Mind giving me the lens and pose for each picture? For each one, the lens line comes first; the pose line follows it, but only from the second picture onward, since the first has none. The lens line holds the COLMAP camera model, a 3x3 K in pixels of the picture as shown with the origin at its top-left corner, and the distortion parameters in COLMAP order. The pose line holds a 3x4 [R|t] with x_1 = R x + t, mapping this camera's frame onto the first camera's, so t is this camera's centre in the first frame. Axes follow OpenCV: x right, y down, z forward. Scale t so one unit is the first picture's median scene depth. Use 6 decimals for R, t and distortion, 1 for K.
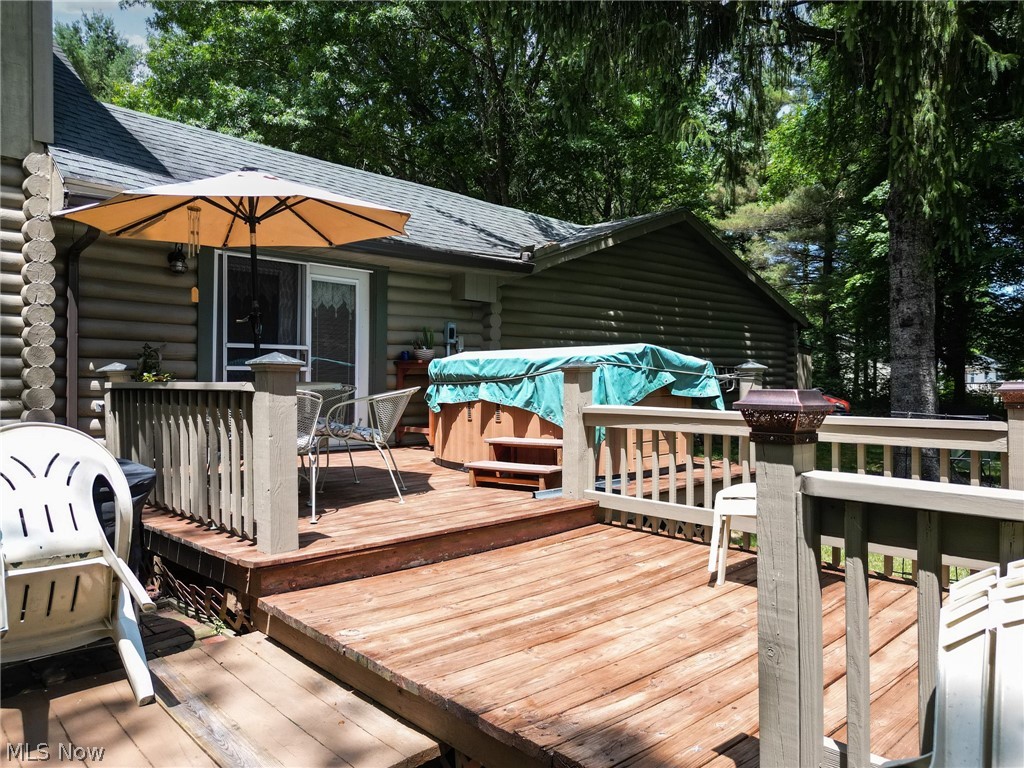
lens RADIAL K [[707.9, 0, 510.0], [0, 707.9, 382.4], [0, 0, 1]] dist [0.068567, -0.002337]
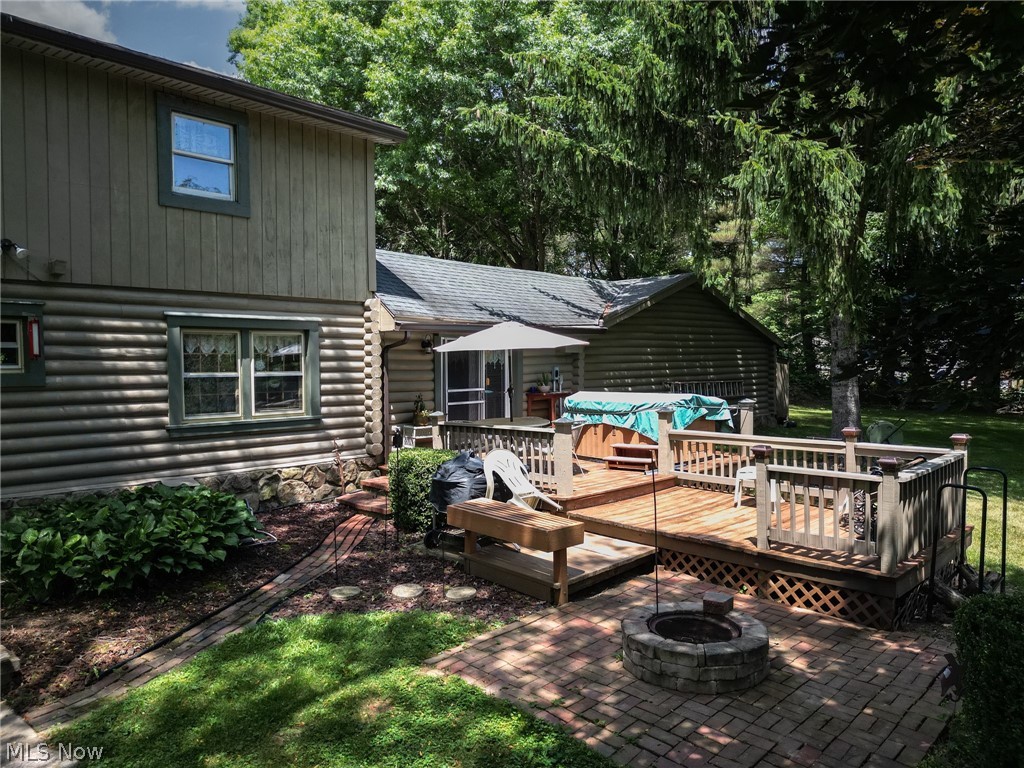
lens RADIAL K [[707.9, 0, 510.8], [0, 707.9, 391.1], [0, 0, 1]] dist [0.068567, -0.002337]
pose [[0.999695, -0.013855, 0.020427, -0.338943], [0.013113, 0.999265, 0.036022, -0.137706], [-0.020911, -0.035743, 0.999142, -0.905174]]
